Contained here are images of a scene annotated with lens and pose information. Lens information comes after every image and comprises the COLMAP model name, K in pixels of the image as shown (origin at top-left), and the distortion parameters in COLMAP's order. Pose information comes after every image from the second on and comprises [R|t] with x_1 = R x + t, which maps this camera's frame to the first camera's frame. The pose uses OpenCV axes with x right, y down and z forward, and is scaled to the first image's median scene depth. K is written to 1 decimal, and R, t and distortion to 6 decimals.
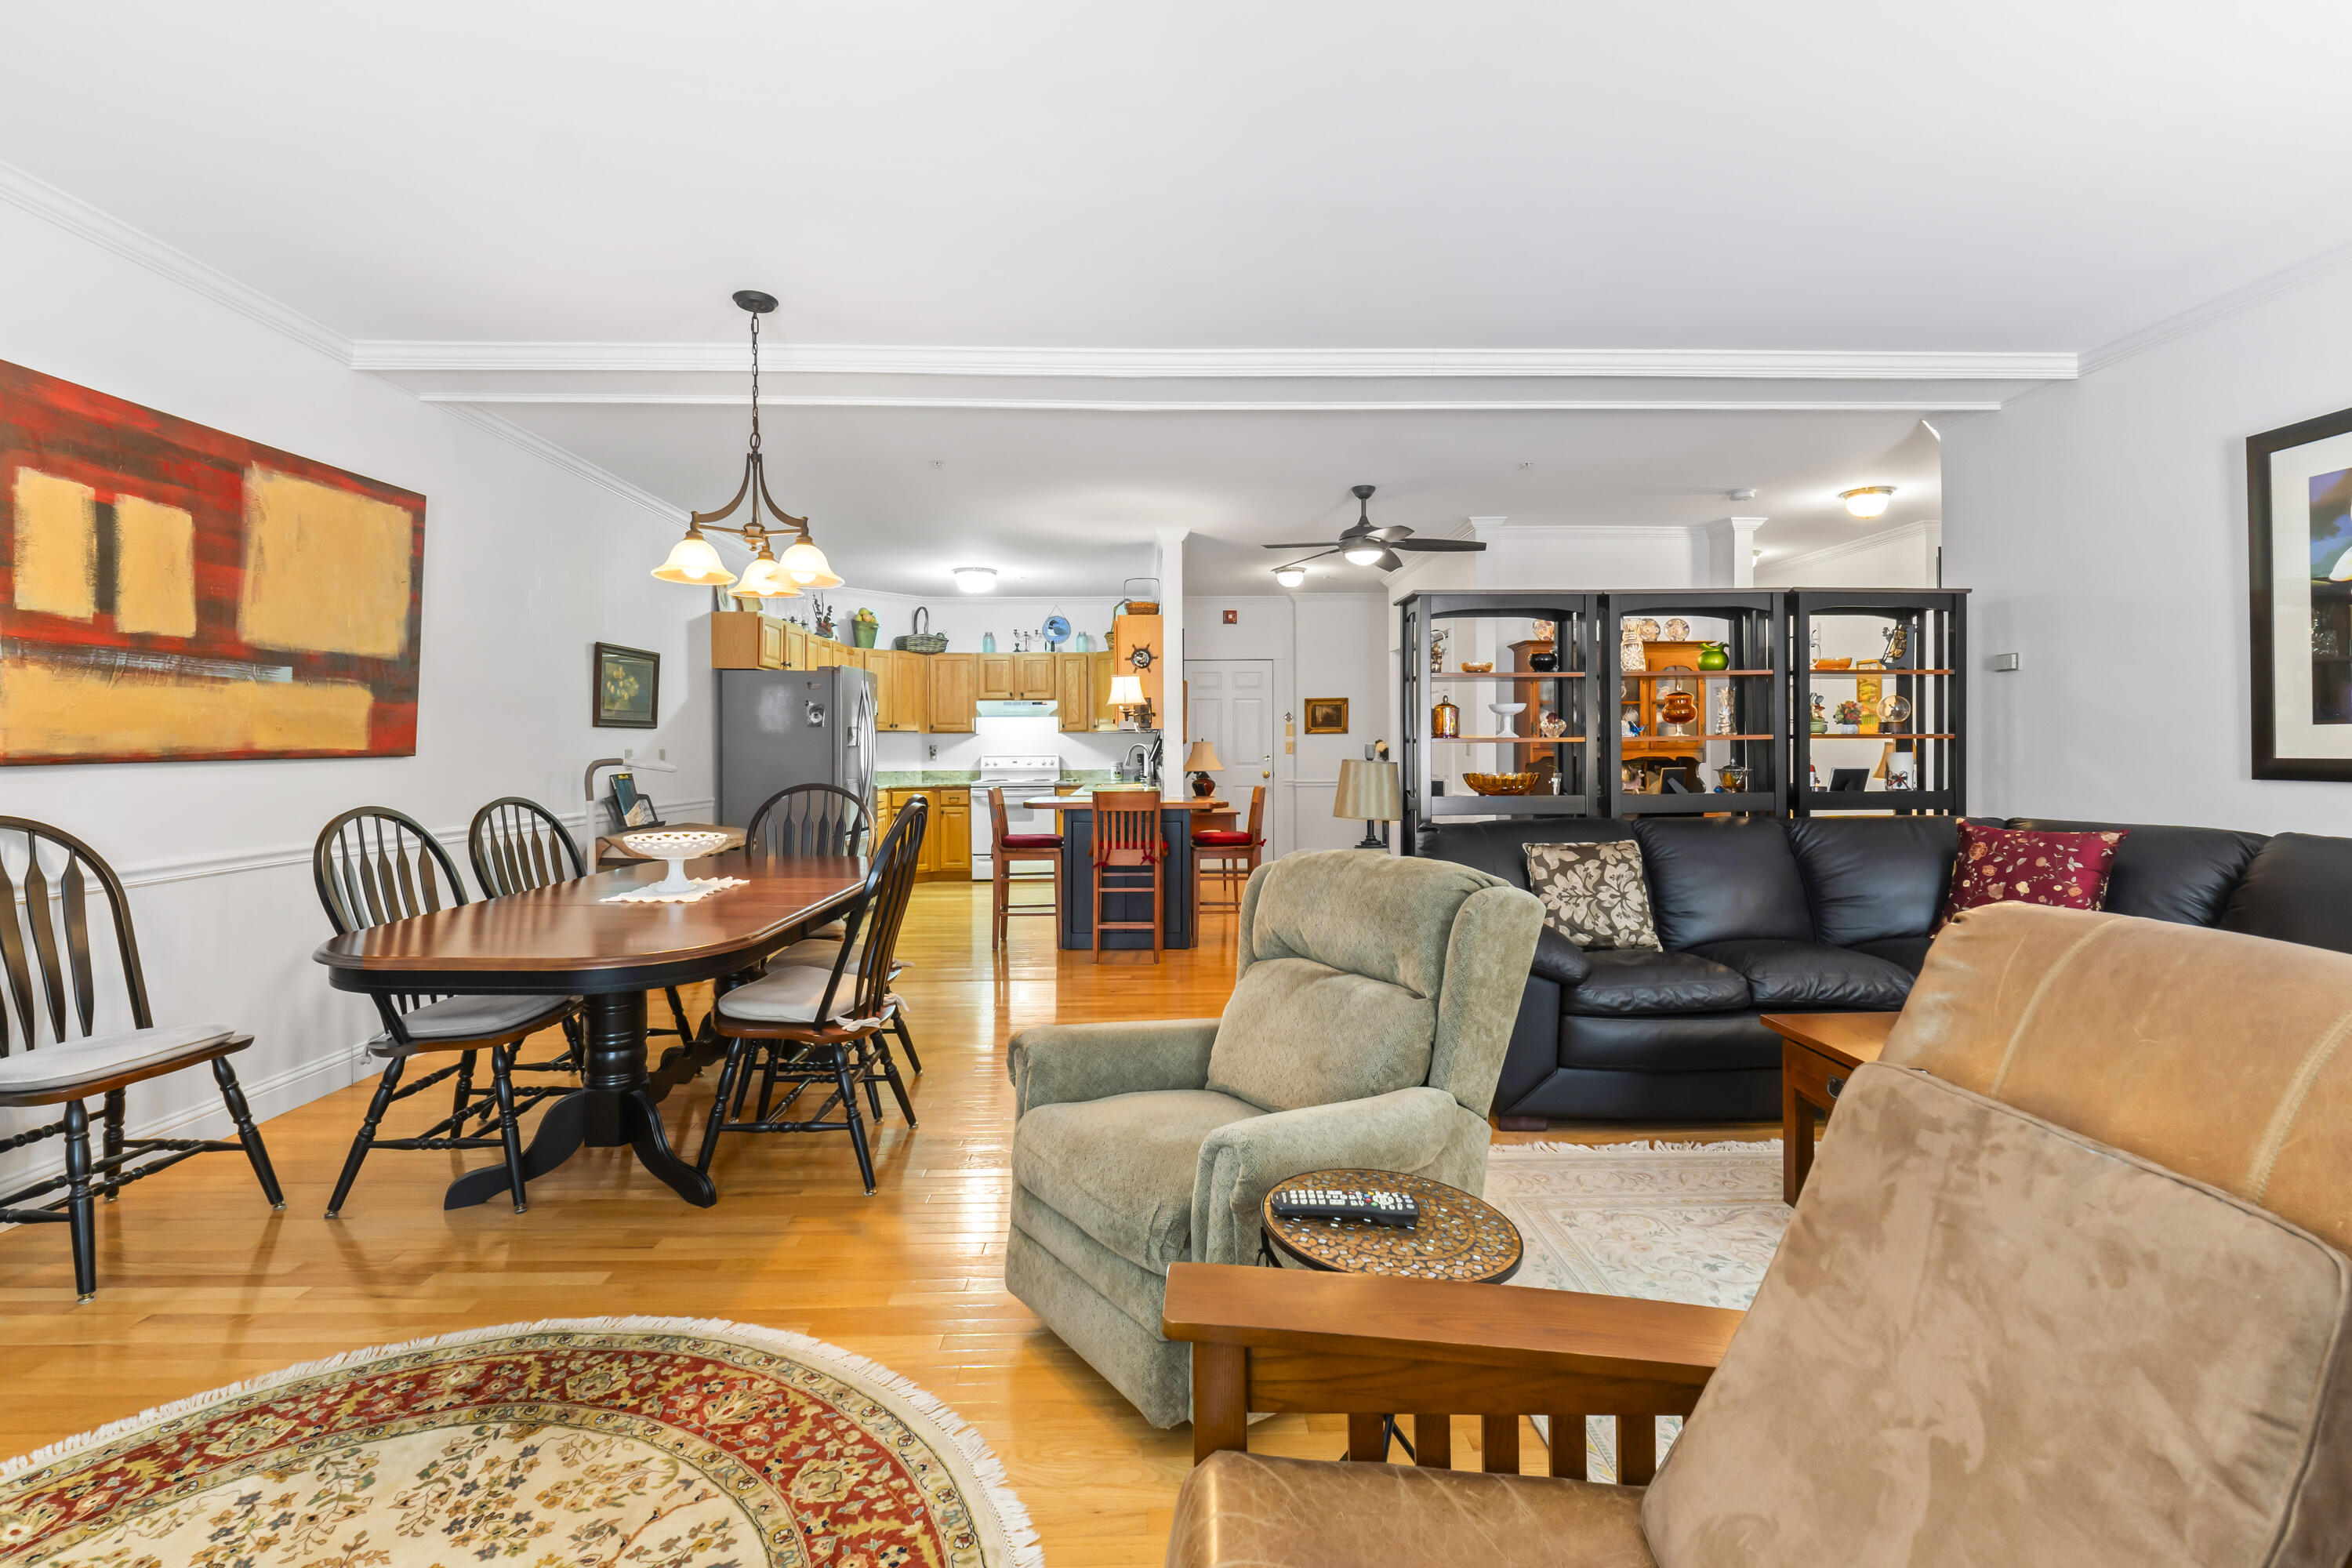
lens RADIAL K [[1059.8, 0, 1183.0], [0, 1059.8, 750.8], [0, 0, 1]] dist [-0.009606, -0.000155]
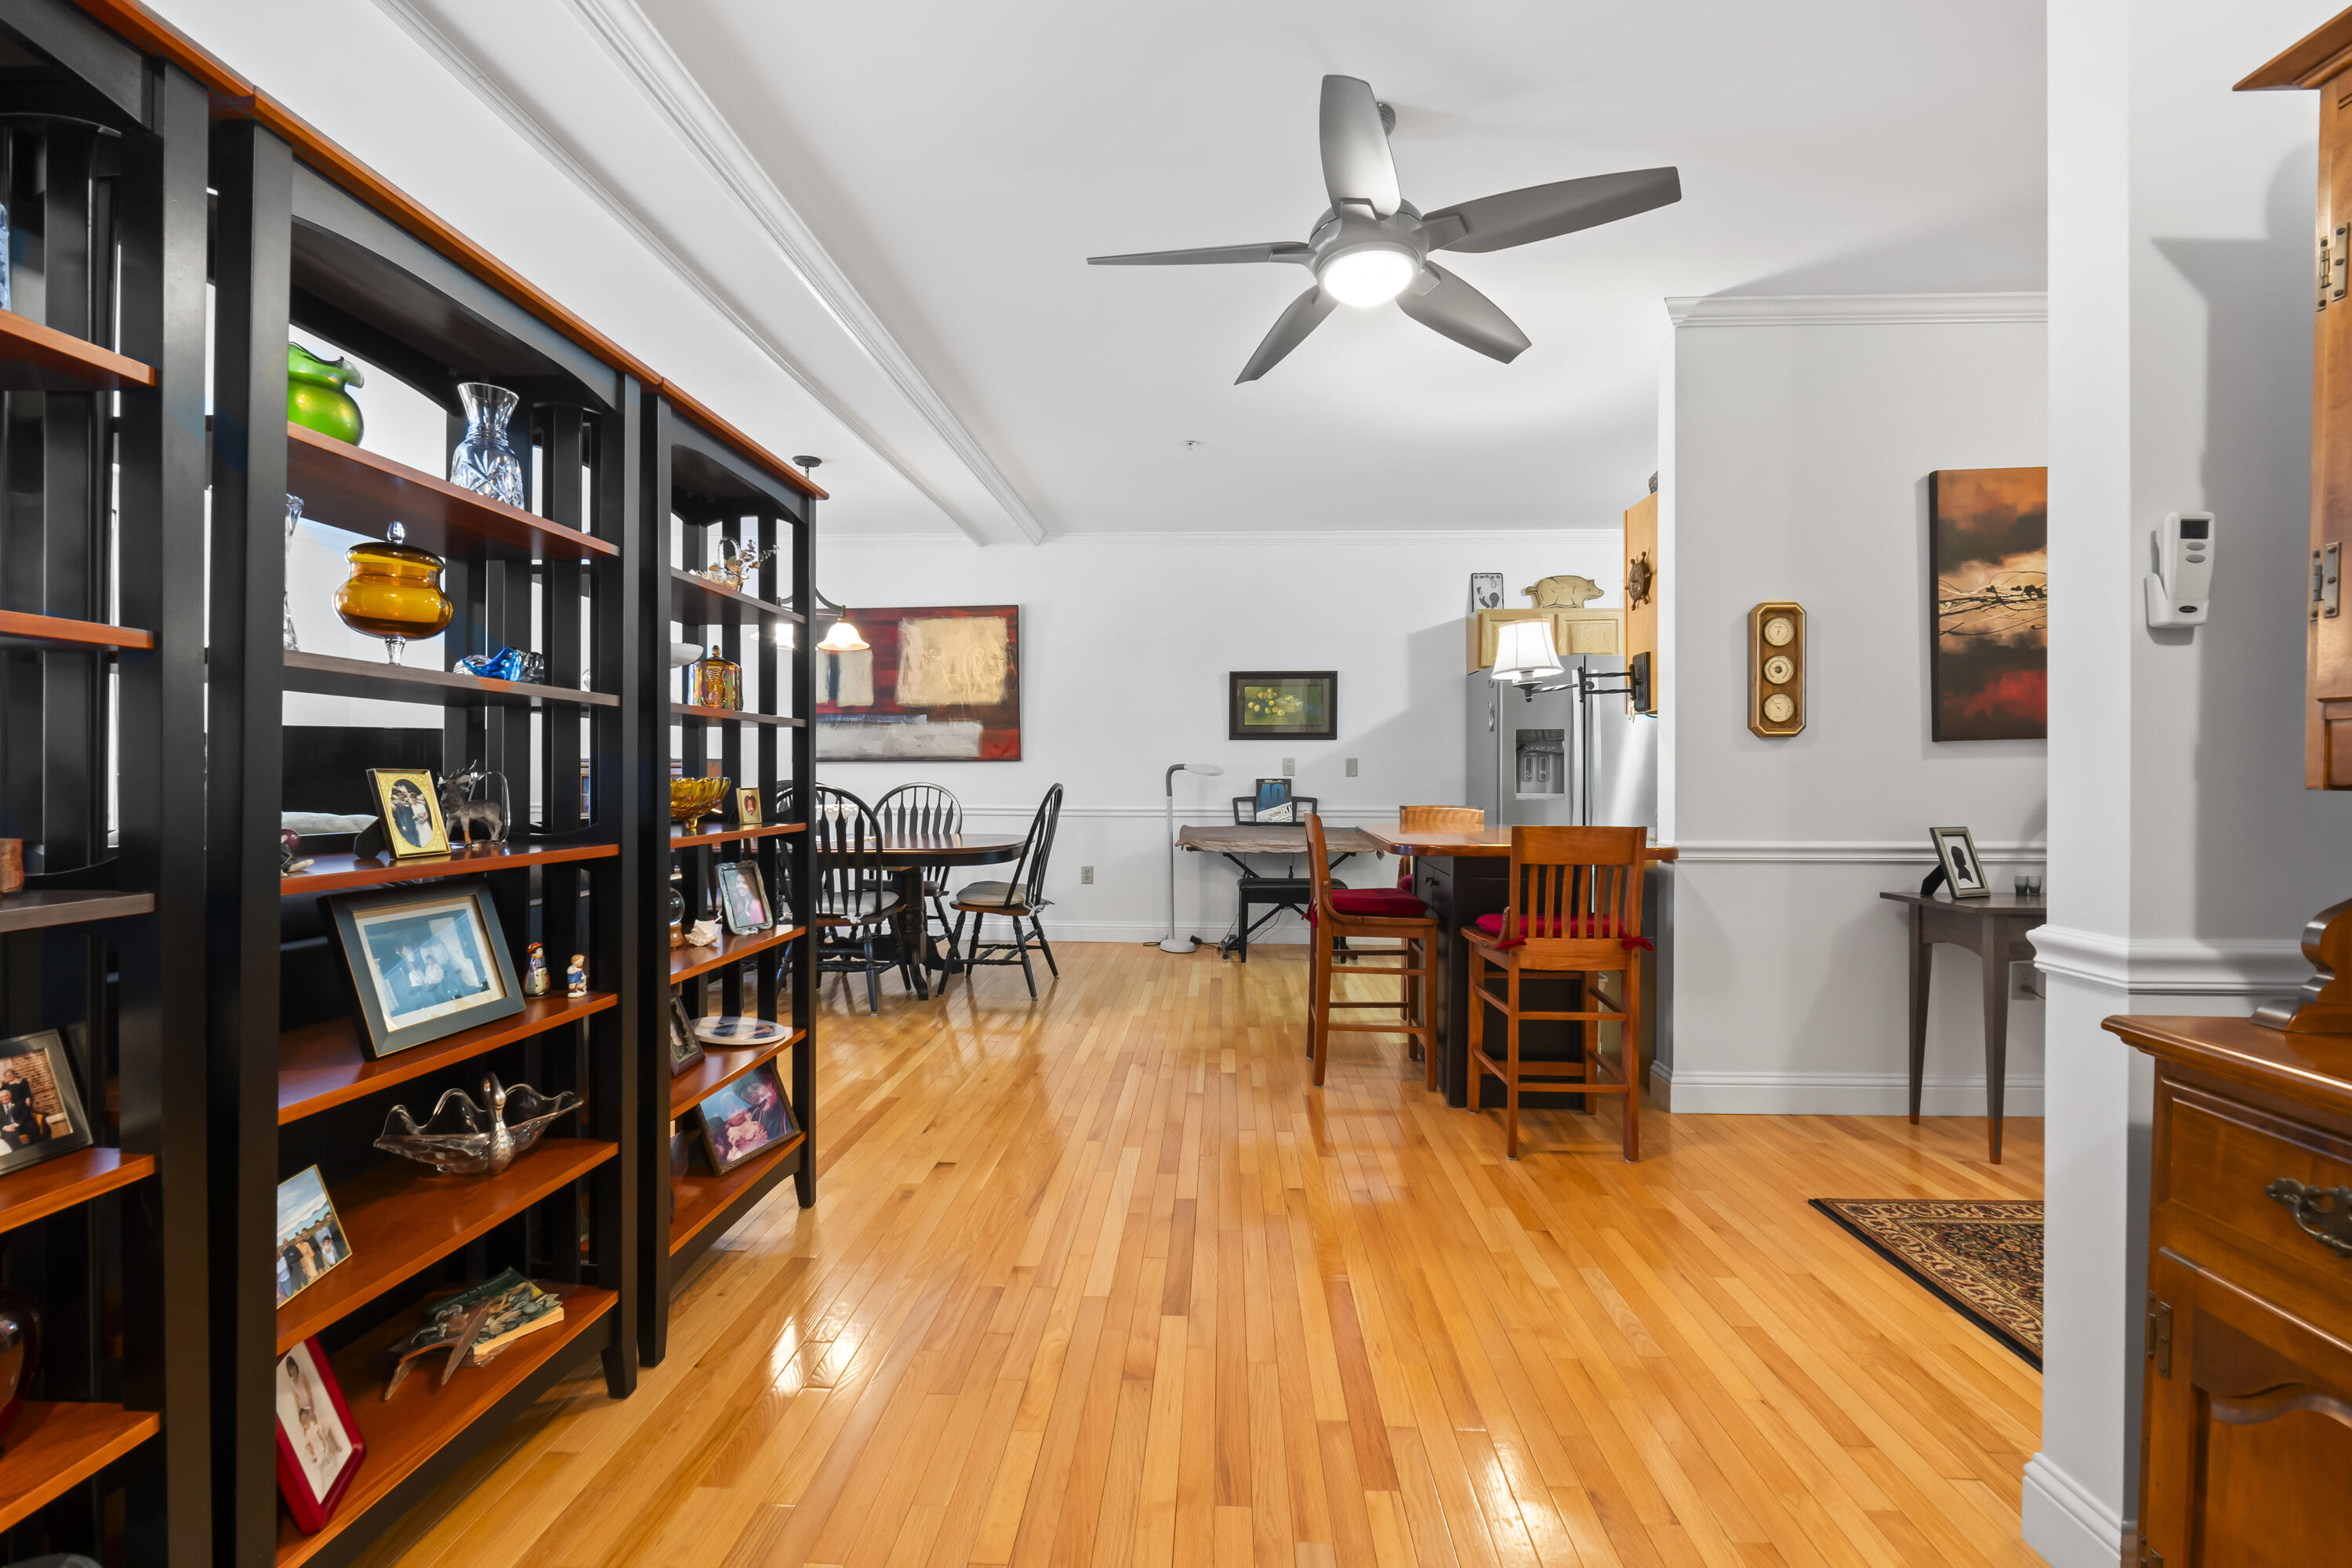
lens RADIAL K [[996.6, 0, 1184.5], [0, 996.6, 776.8], [0, 0, 1]] dist [-0.008095, -0.001069]
pose [[-0.069861, 0.006145, -0.997538, 0.744867], [-0.003306, 0.999974, 0.006391, 0.016892], [0.997551, 0.003744, -0.069839, 1.251012]]
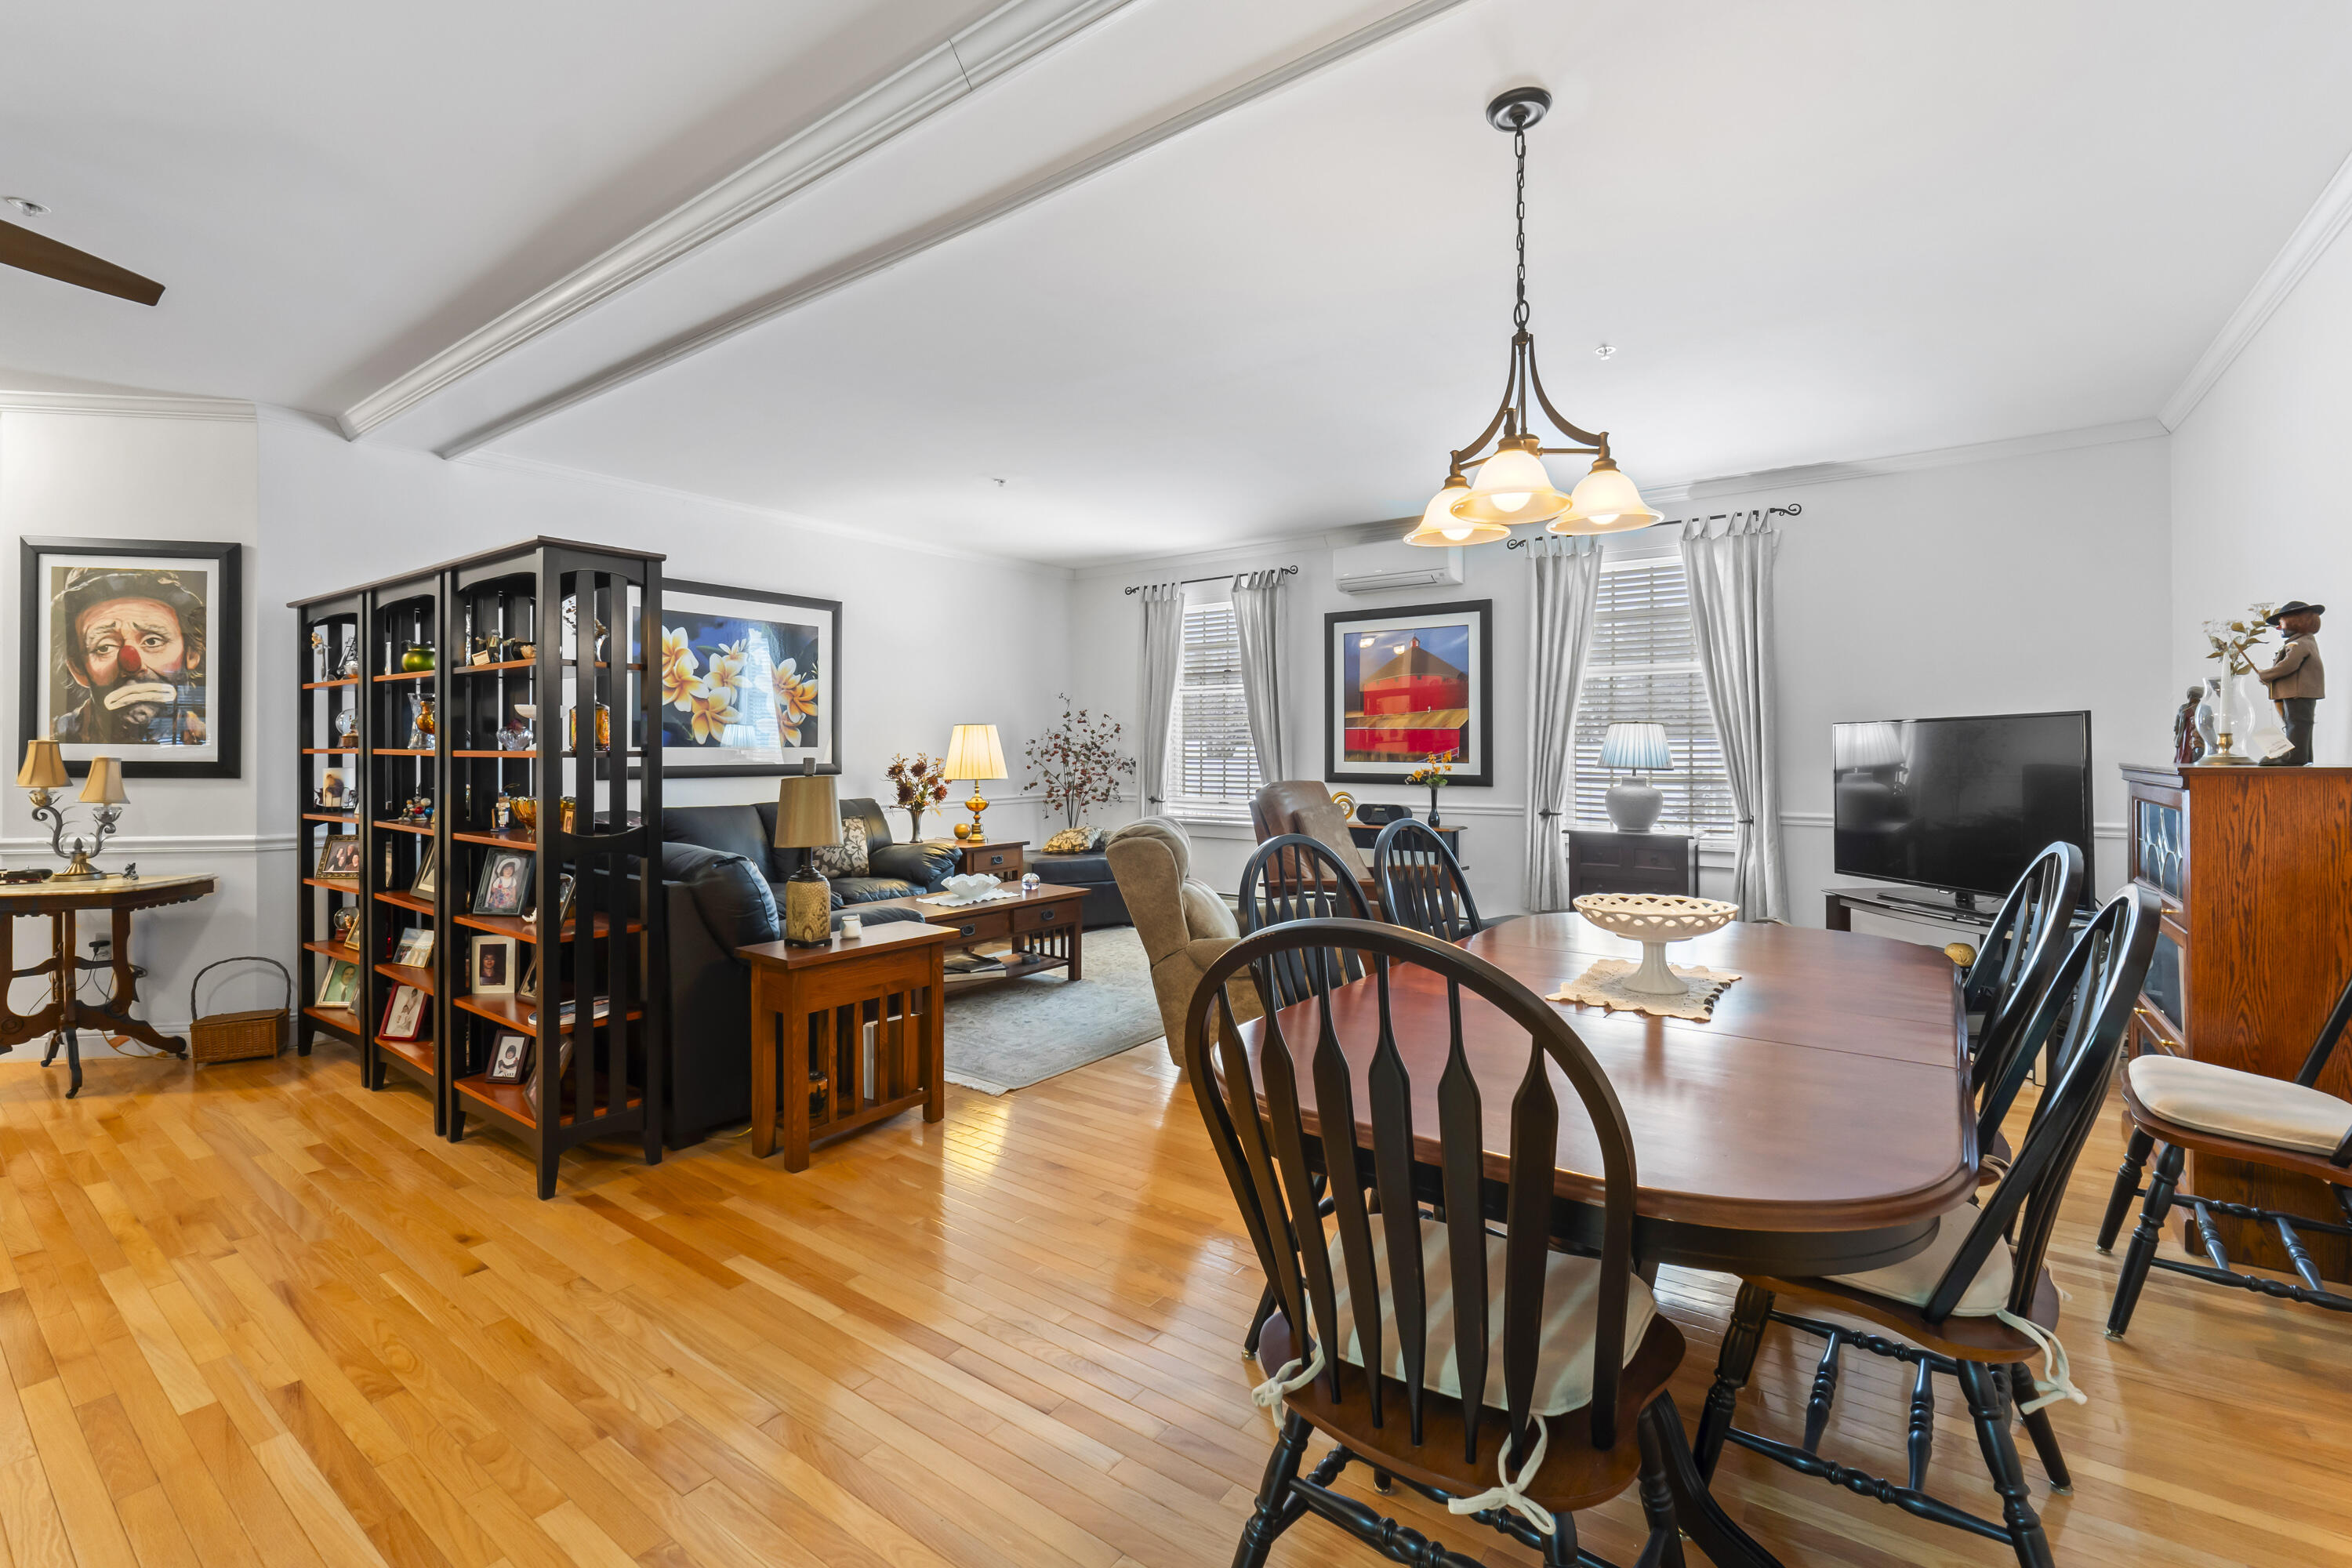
lens RADIAL K [[996.6, 0, 1191.0], [0, 996.6, 733.6], [0, 0, 1]] dist [-0.008095, -0.001069]
pose [[-0.799666, 0.017098, 0.600202, -0.476659], [0.012101, 0.999850, -0.012361, -0.011694], [-0.600323, -0.002621, -0.799753, 1.253679]]
